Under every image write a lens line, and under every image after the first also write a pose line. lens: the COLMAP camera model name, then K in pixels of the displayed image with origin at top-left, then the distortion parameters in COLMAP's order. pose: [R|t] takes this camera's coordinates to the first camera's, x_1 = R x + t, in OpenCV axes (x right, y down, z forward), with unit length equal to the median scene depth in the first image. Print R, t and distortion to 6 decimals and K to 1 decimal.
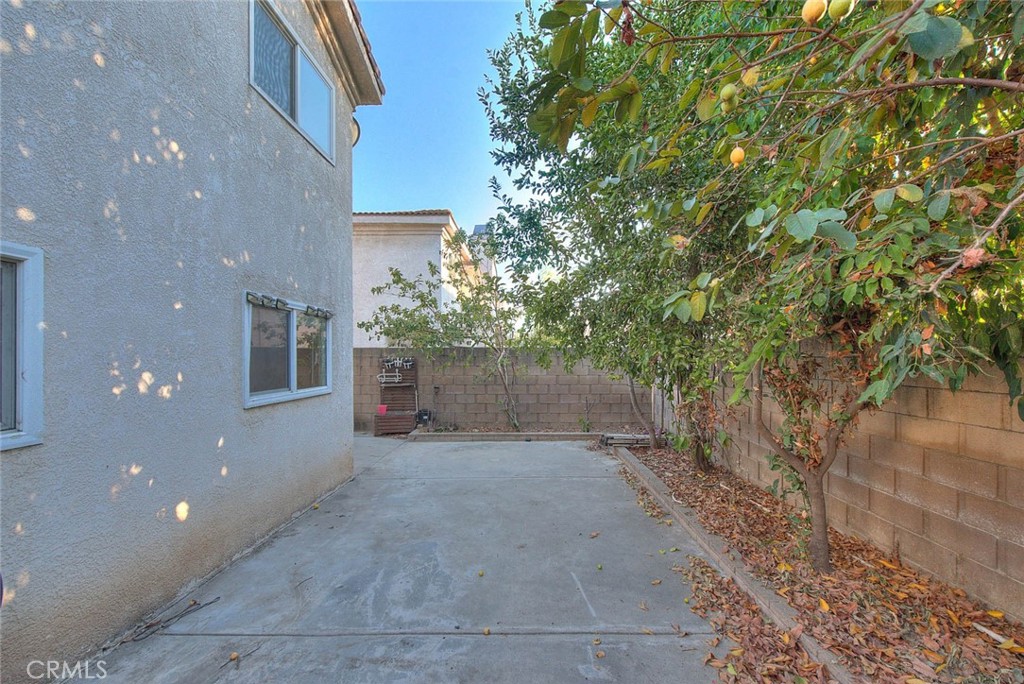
lens RADIAL K [[421.2, 0, 512.0], [0, 421.2, 342.0], [0, 0, 1]] dist [-0.000229, -0.000320]
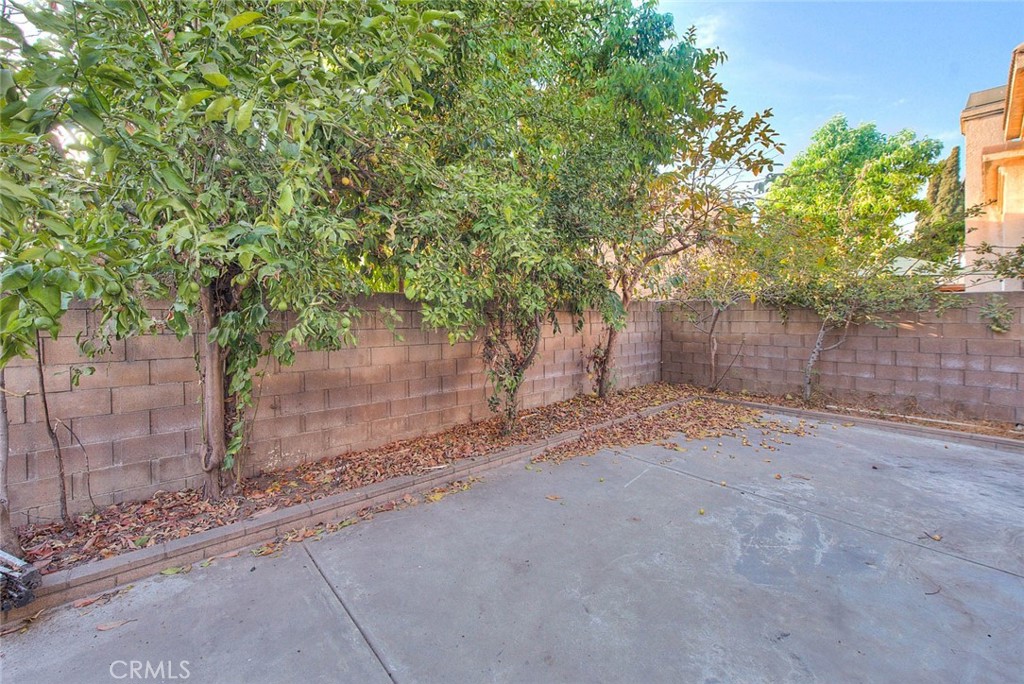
lens RADIAL K [[410.1, 0, 518.7], [0, 410.1, 339.1], [0, 0, 1]] dist [-0.001101, -0.000745]
pose [[-0.689124, -0.038903, 0.723598, -0.471149], [-0.018669, 0.999180, 0.035939, 0.085902], [-0.724403, 0.011258, -0.689285, 1.982309]]
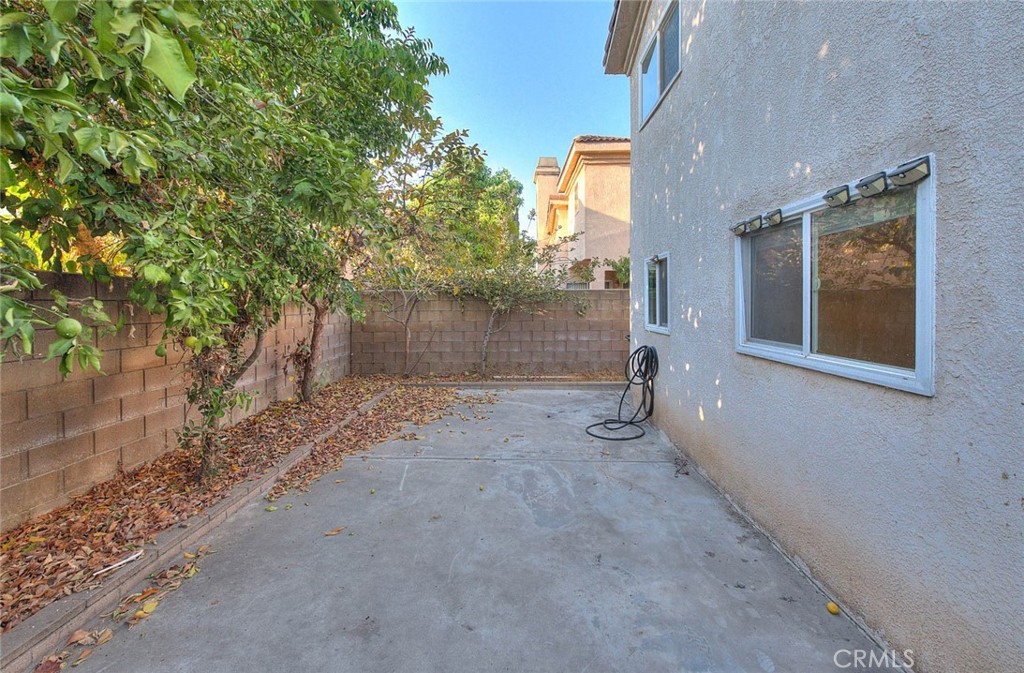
lens RADIAL K [[414.4, 0, 509.5], [0, 414.4, 318.7], [0, 0, 1]] dist [-0.001025, -0.000771]
pose [[-0.999873, 0.006572, -0.014511, -0.132147], [0.006473, 0.999956, 0.006837, 0.081091], [0.014555, 0.006742, -0.999871, 2.064959]]
